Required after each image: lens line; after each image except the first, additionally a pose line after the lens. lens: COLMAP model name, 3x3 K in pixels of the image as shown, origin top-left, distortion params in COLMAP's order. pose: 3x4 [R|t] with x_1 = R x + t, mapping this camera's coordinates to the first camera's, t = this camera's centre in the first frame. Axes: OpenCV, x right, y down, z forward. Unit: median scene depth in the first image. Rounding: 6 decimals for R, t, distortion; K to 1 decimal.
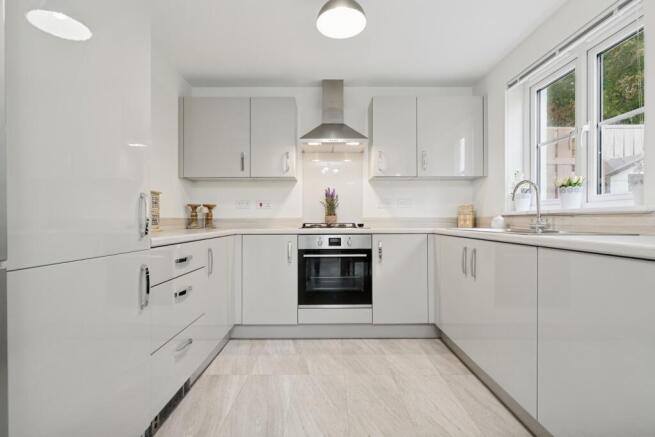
lens RADIAL K [[298.9, 0, 327.5], [0, 298.9, 218.5], [0, 0, 1]] dist [-0.003284, -0.000734]
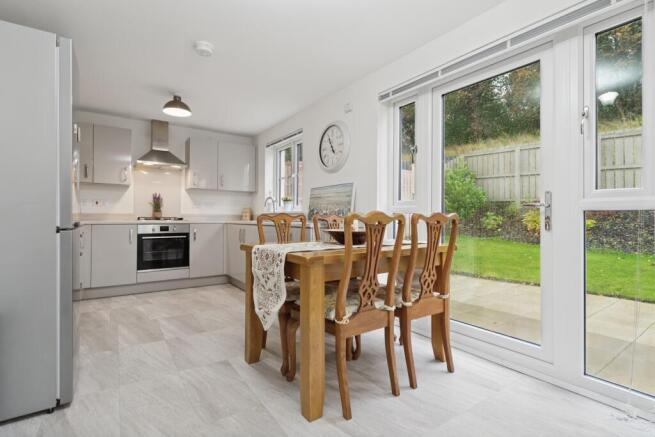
lens RADIAL K [[298.9, 0, 327.5], [0, 298.9, 218.5], [0, 0, 1]] dist [-0.003284, -0.000734]
pose [[0.806074, 0.005340, 0.591791, -0.197452], [-0.010422, 0.999932, 0.005172, 0.005765], [-0.591723, -0.010337, 0.806075, -0.728597]]
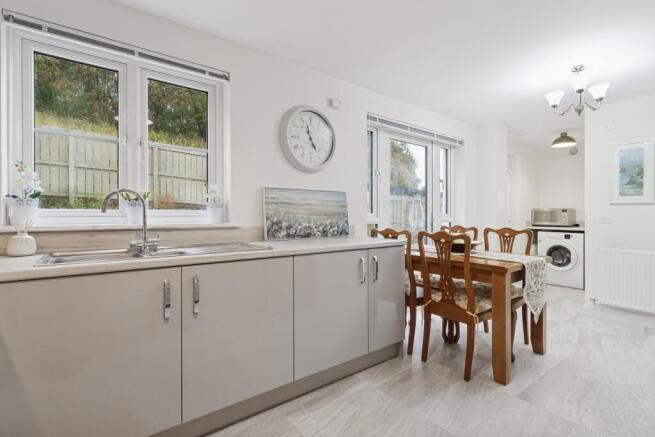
lens RADIAL K [[298.9, 0, 327.5], [0, 298.9, 218.5], [0, 0, 1]] dist [-0.003284, -0.000734]
pose [[-0.588973, -0.011854, 0.808066, -0.247387], [-0.006116, 0.999929, 0.010211, -0.045232], [-0.808130, 0.001072, -0.589004, 0.803139]]
